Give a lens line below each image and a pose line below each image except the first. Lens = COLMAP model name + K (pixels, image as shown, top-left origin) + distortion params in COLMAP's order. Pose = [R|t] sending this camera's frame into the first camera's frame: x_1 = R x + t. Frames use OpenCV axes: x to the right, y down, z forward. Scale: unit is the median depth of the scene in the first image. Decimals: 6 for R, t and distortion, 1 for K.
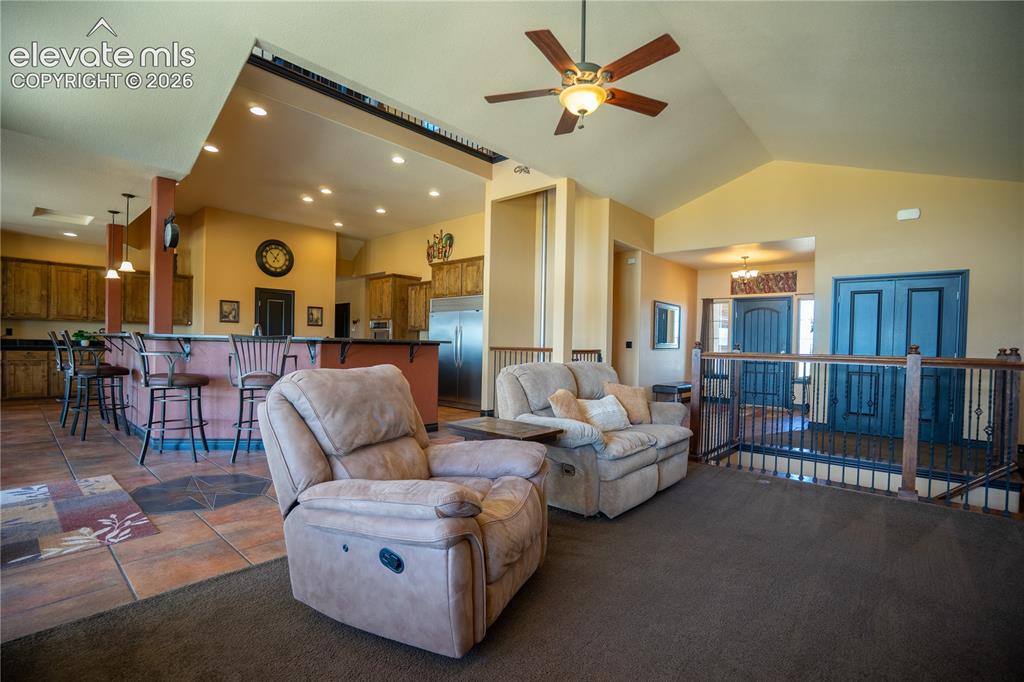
lens RADIAL K [[475.4, 0, 506.2], [0, 475.4, 347.9], [0, 0, 1]] dist [-0.002445, 0.003026]
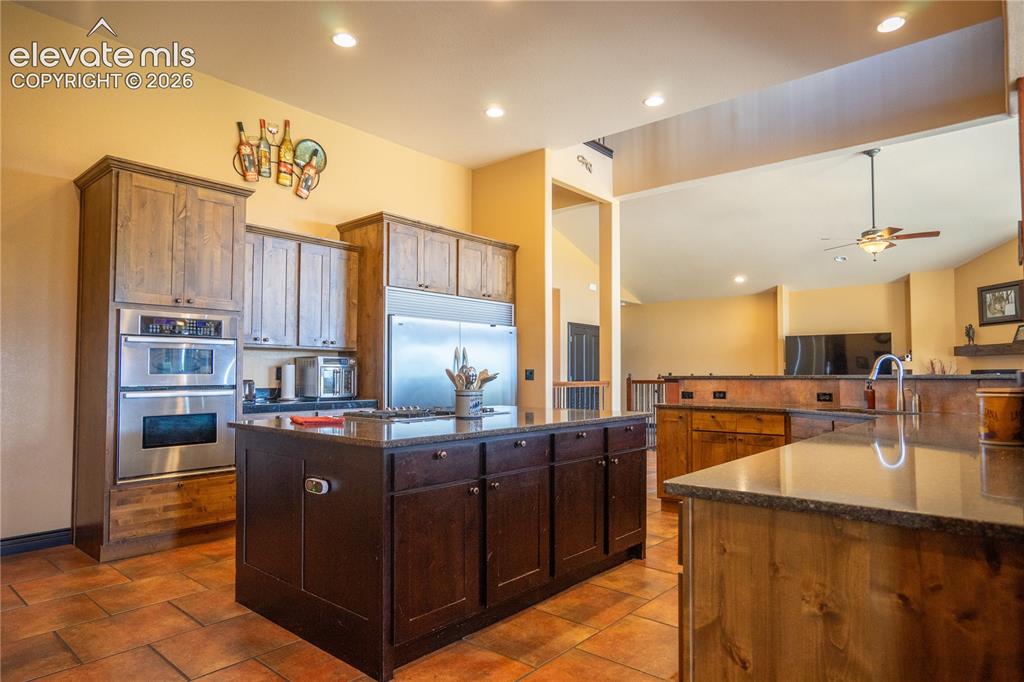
lens RADIAL K [[595.3, 0, 512.1], [0, 595.3, 346.6], [0, 0, 1]] dist [-0.002368, -0.000141]
pose [[-0.021934, 0.026007, 0.999421, -0.831679], [0.006713, 0.999643, -0.025866, -0.029245], [-0.999737, 0.006142, -0.022100, 0.978671]]
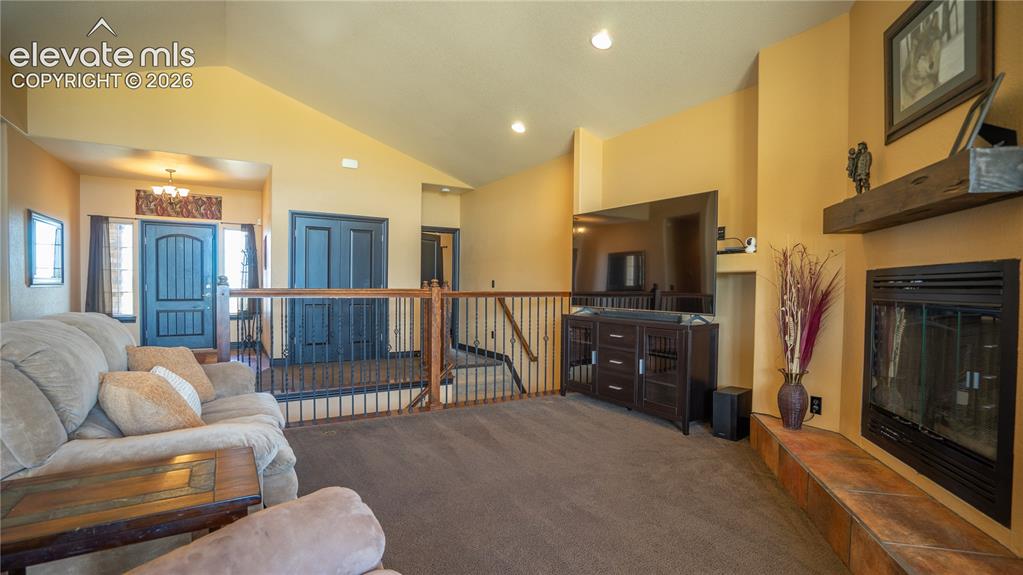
lens RADIAL K [[474.7, 0, 508.8], [0, 474.7, 288.2], [0, 0, 1]] dist [-0.023469, 0.001267]
pose [[0.306486, -0.023194, 0.951593, -0.078547], [0.006583, 0.999731, 0.022247, -0.003679], [-0.951852, -0.000554, 0.306556, 0.191875]]
